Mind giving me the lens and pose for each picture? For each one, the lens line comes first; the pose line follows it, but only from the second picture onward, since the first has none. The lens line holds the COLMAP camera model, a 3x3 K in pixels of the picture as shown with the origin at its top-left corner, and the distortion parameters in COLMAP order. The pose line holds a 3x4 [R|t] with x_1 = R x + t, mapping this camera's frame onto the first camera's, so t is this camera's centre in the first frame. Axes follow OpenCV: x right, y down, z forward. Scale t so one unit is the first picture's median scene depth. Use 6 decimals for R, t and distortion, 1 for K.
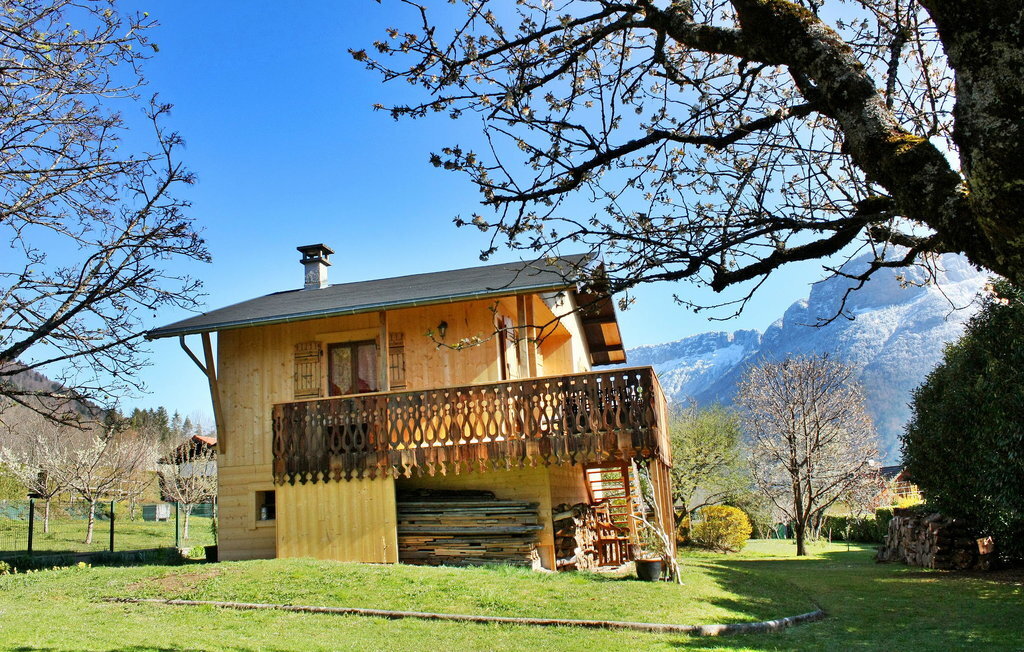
lens RADIAL K [[863.9, 0, 512.0], [0, 863.9, 326.0], [0, 0, 1]] dist [-0.165292, 0.167260]
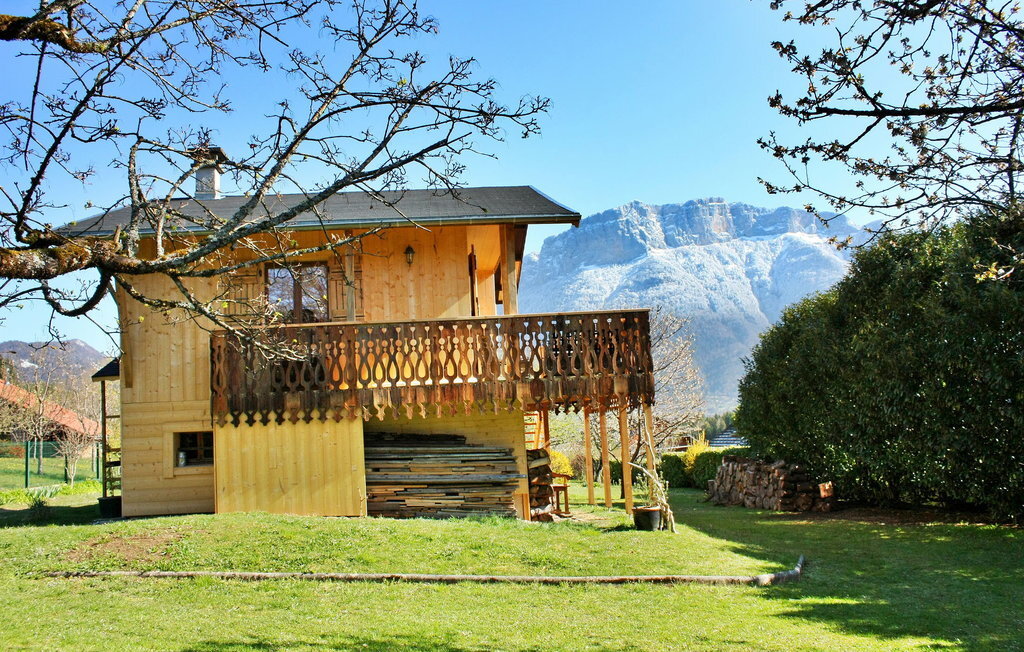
lens RADIAL K [[857.8, 0, 509.9], [0, 857.8, 315.1], [0, 0, 1]] dist [-0.167357, 0.151962]
pose [[0.951853, 0.052175, 0.302081, -0.263915], [-0.068813, 0.996628, 0.044695, 0.020228], [-0.298730, -0.063330, 0.952234, 0.128051]]
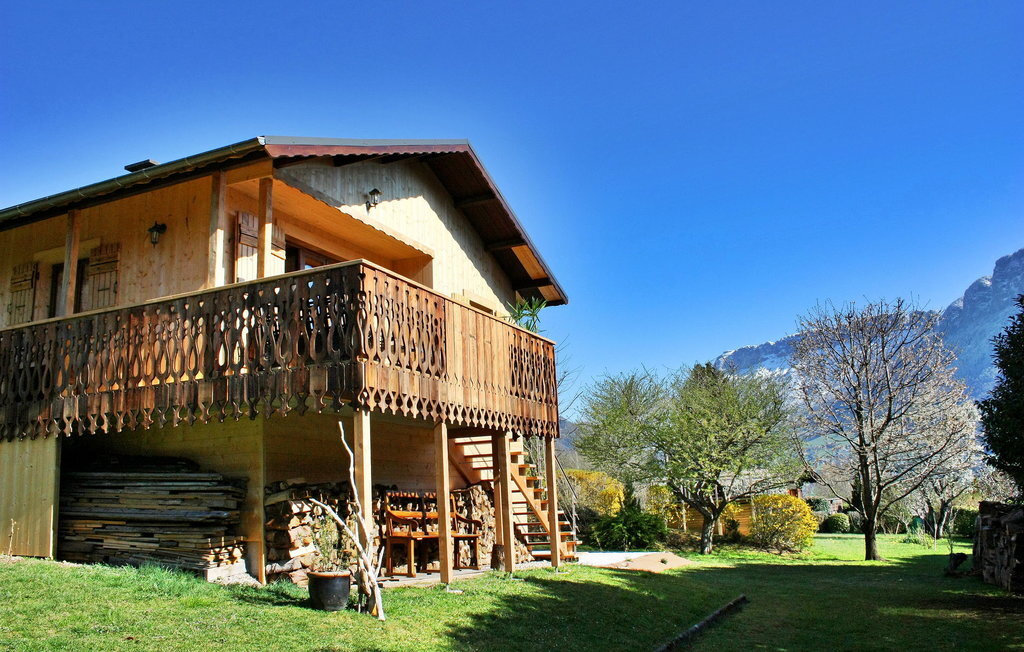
lens RADIAL K [[857.8, 0, 509.9], [0, 857.8, 315.1], [0, 0, 1]] dist [-0.167357, 0.151962]
pose [[0.980920, -0.022577, -0.193096, 0.368022], [0.022715, 0.999741, -0.001499, 0.085445], [0.193080, -0.002916, 0.981179, 0.397849]]
